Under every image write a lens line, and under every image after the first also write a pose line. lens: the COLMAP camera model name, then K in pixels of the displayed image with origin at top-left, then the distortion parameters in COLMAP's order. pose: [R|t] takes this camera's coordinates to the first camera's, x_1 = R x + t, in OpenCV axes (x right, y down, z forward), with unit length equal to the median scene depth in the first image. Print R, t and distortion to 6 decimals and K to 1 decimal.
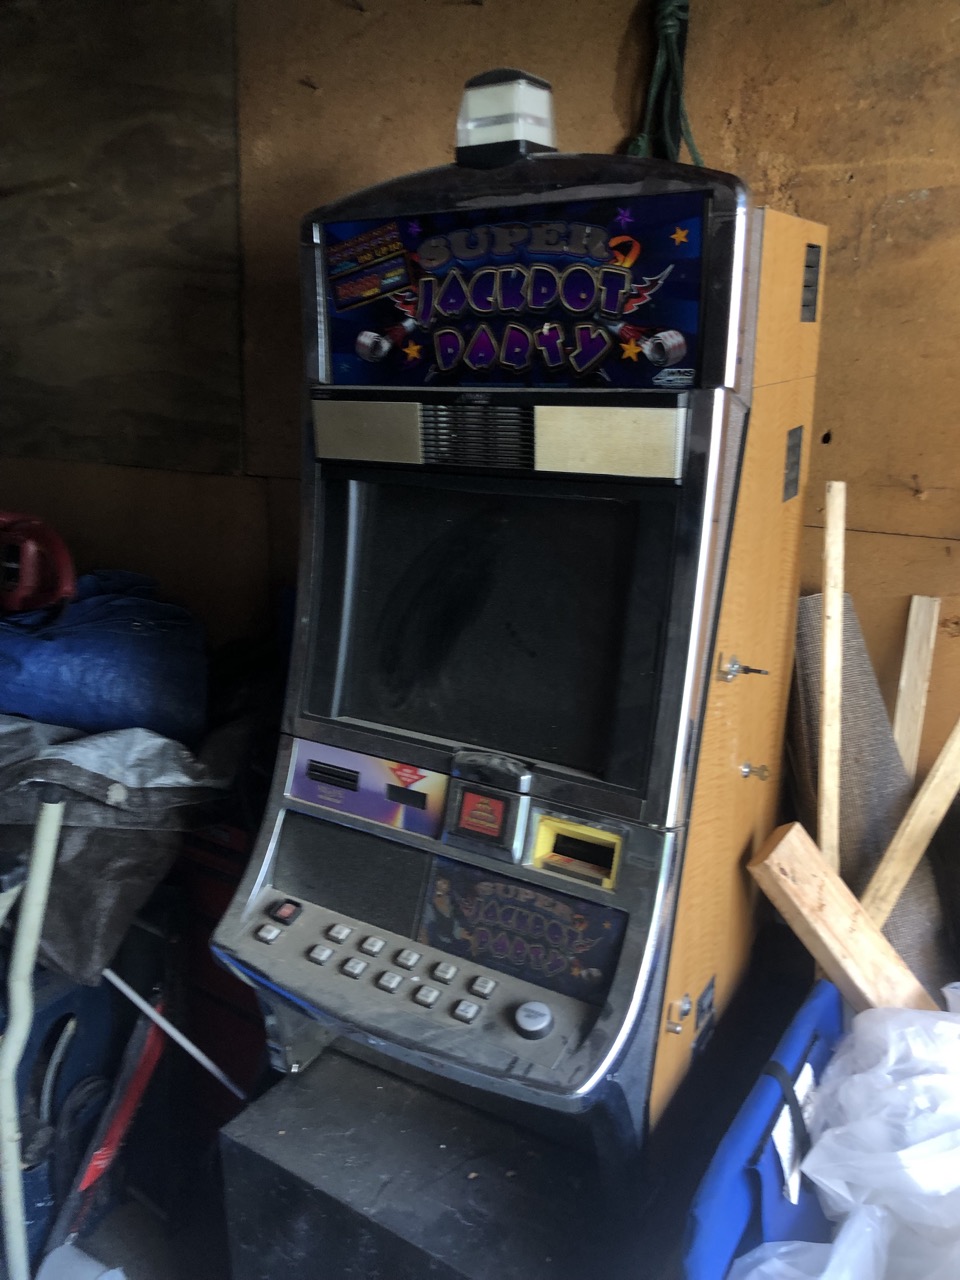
lens RADIAL K [[1040.3, 0, 472.4], [0, 1040.3, 640.2], [0, 0, 1]] dist [0.044233, -0.014072]
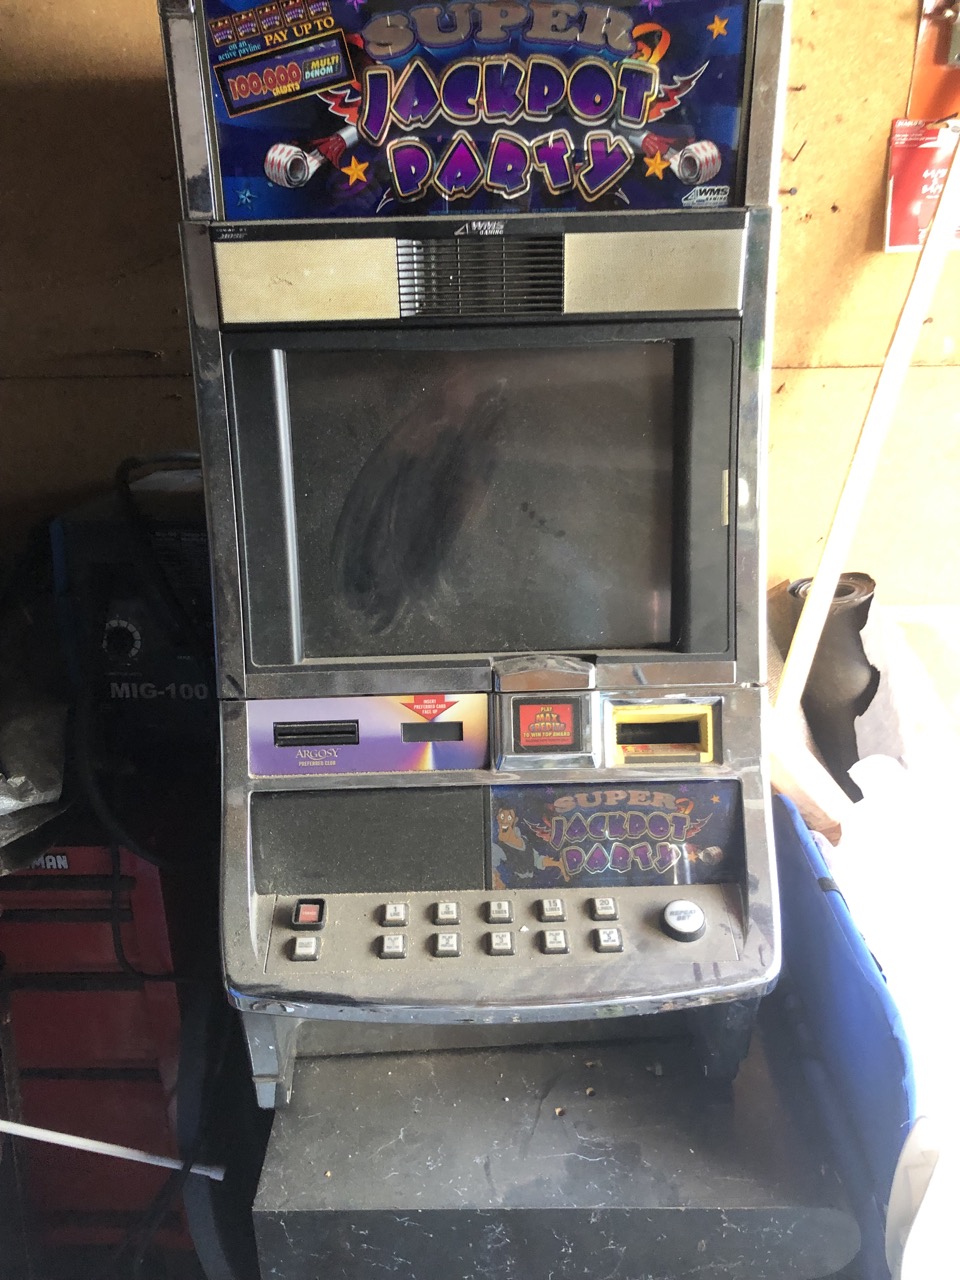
lens RADIAL K [[1040.3, 0, 480.8], [0, 1040.3, 622.2], [0, 0, 1]] dist [0.044233, -0.014072]
pose [[0.831873, -0.212427, 0.512701, -0.461007], [0.164852, 0.976728, 0.137210, -0.044416], [-0.529916, -0.029621, 0.847532, 0.294065]]
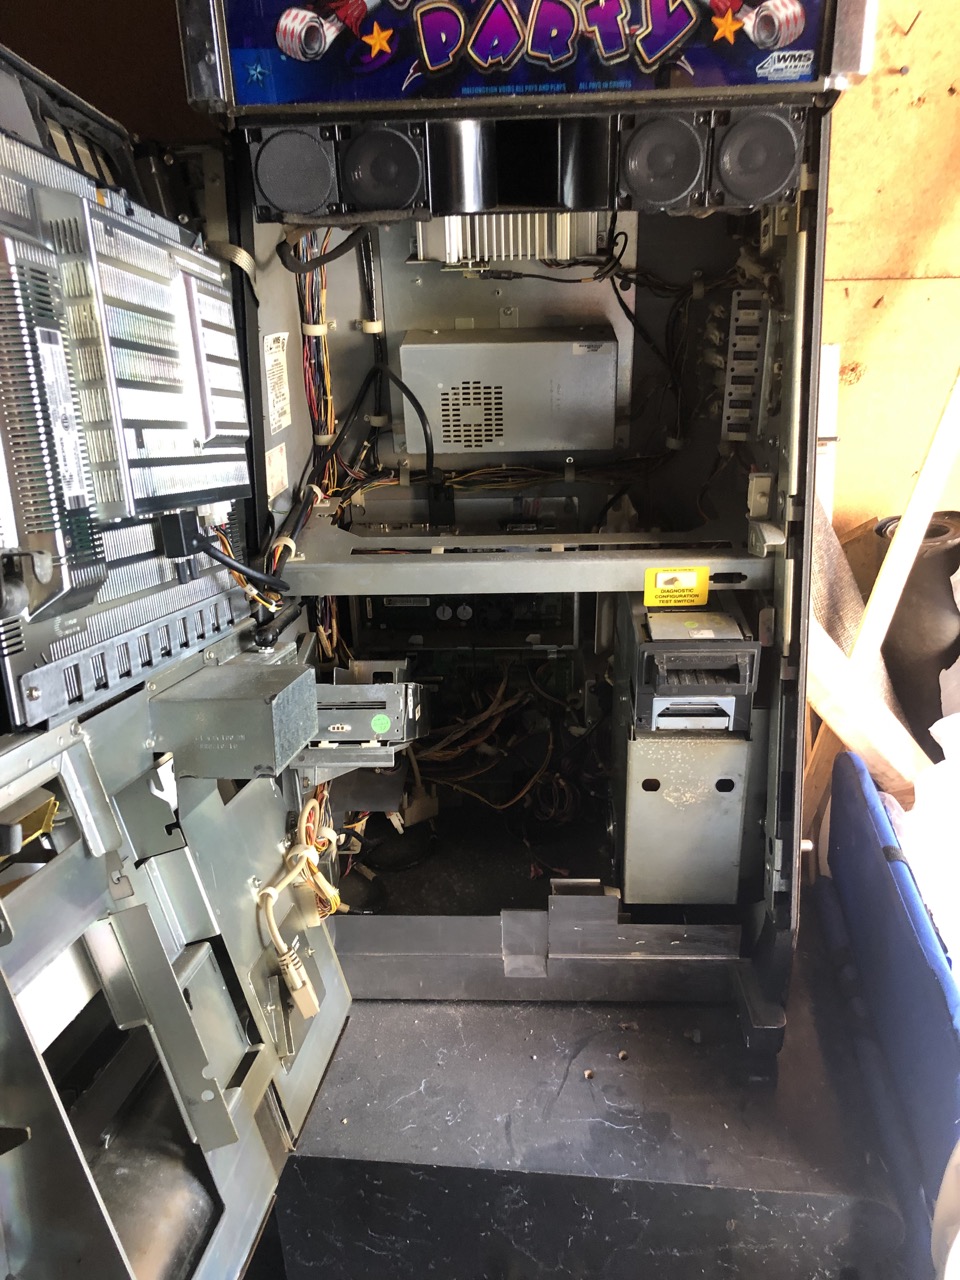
lens RADIAL K [[1040.3, 0, 483.2], [0, 1040.3, 630.6], [0, 0, 1]] dist [0.044233, -0.014072]
pose [[0.879552, -0.223540, 0.420022, -0.381181], [0.152022, 0.968523, 0.197112, -0.031430], [-0.450863, -0.109518, 0.885849, 0.331277]]
